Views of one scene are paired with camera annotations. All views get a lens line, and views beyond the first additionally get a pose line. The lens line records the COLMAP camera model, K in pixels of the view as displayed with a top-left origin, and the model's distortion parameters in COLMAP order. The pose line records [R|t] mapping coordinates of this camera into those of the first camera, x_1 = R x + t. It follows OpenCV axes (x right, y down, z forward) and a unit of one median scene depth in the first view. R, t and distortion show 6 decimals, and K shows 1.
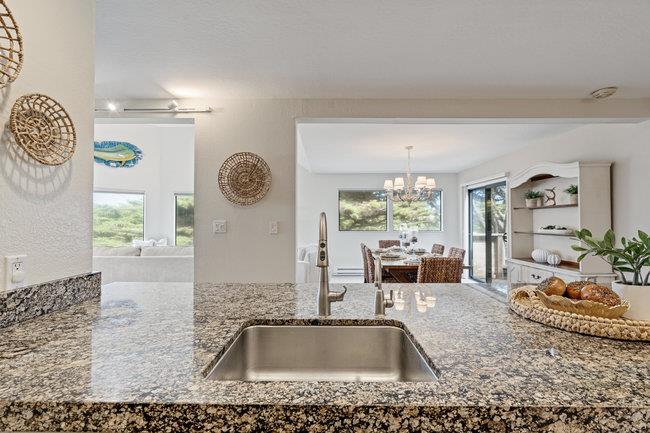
lens RADIAL K [[295.5, 0, 322.2], [0, 295.5, 219.4], [0, 0, 1]] dist [-0.000860, 0.002507]
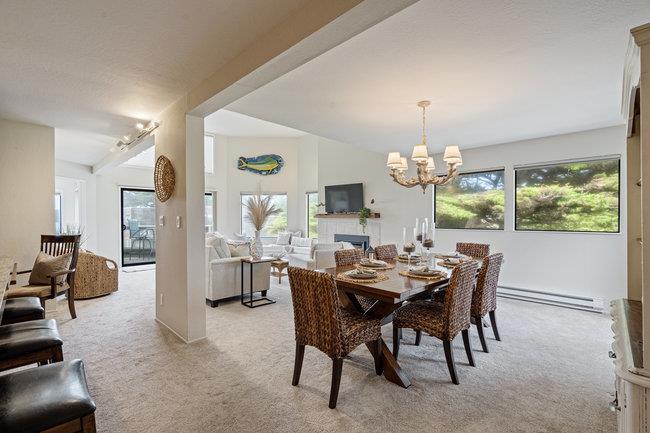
lens RADIAL K [[295.5, 0, 323.2], [0, 295.5, 218.1], [0, 0, 1]] dist [-0.000860, 0.002507]
pose [[0.725395, 0.000542, -0.688332, 0.362475], [0.006561, 0.999949, 0.007702, 0.003385], [0.688301, -0.010103, 0.725355, 0.224613]]
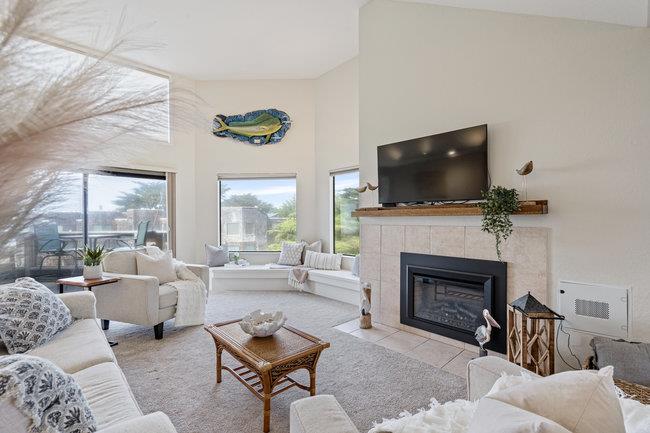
lens RADIAL K [[295.5, 0, 323.8], [0, 295.5, 220.7], [0, 0, 1]] dist [-0.000860, 0.002507]
pose [[0.694025, -0.001068, -0.719950, -0.042859], [0.012002, 0.999877, 0.010087, 0.011197], [0.719851, -0.015642, 0.693953, 0.571158]]
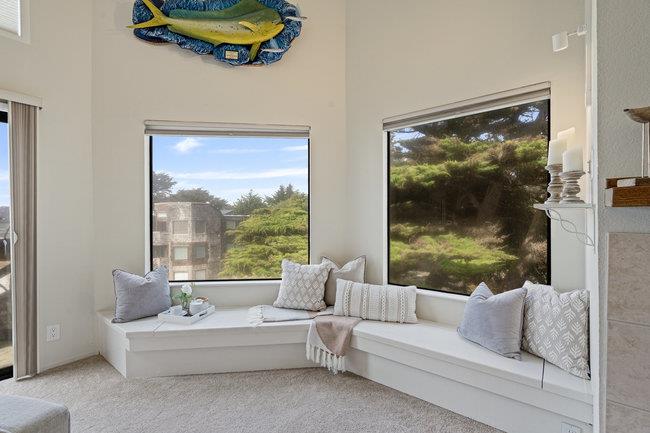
lens RADIAL K [[295.5, 0, 323.2], [0, 295.5, 218.3], [0, 0, 1]] dist [-0.000860, 0.002507]
pose [[0.795198, 0.000551, -0.606349, -0.377125], [0.008052, 0.999902, 0.011469, 0.013000], [0.606296, -0.014002, 0.795116, 0.742635]]
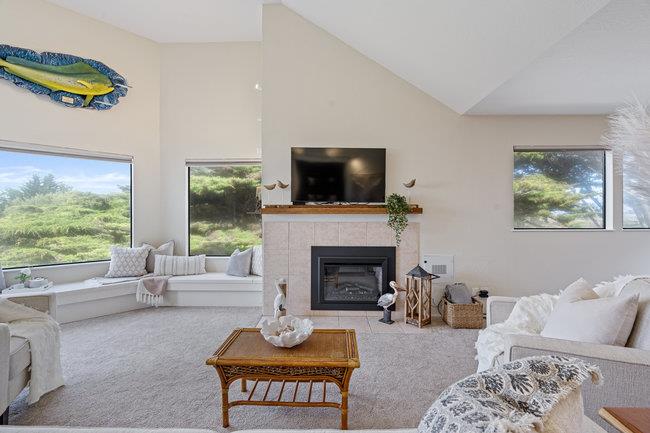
lens RADIAL K [[295.5, 0, 322.3], [0, 295.5, 216.5], [0, 0, 1]] dist [-0.000860, 0.002507]
pose [[0.999975, -0.000814, -0.006998, -0.253662], [0.000895, 0.999932, 0.011634, 0.009010], [0.006988, -0.011640, 0.999908, 0.470466]]
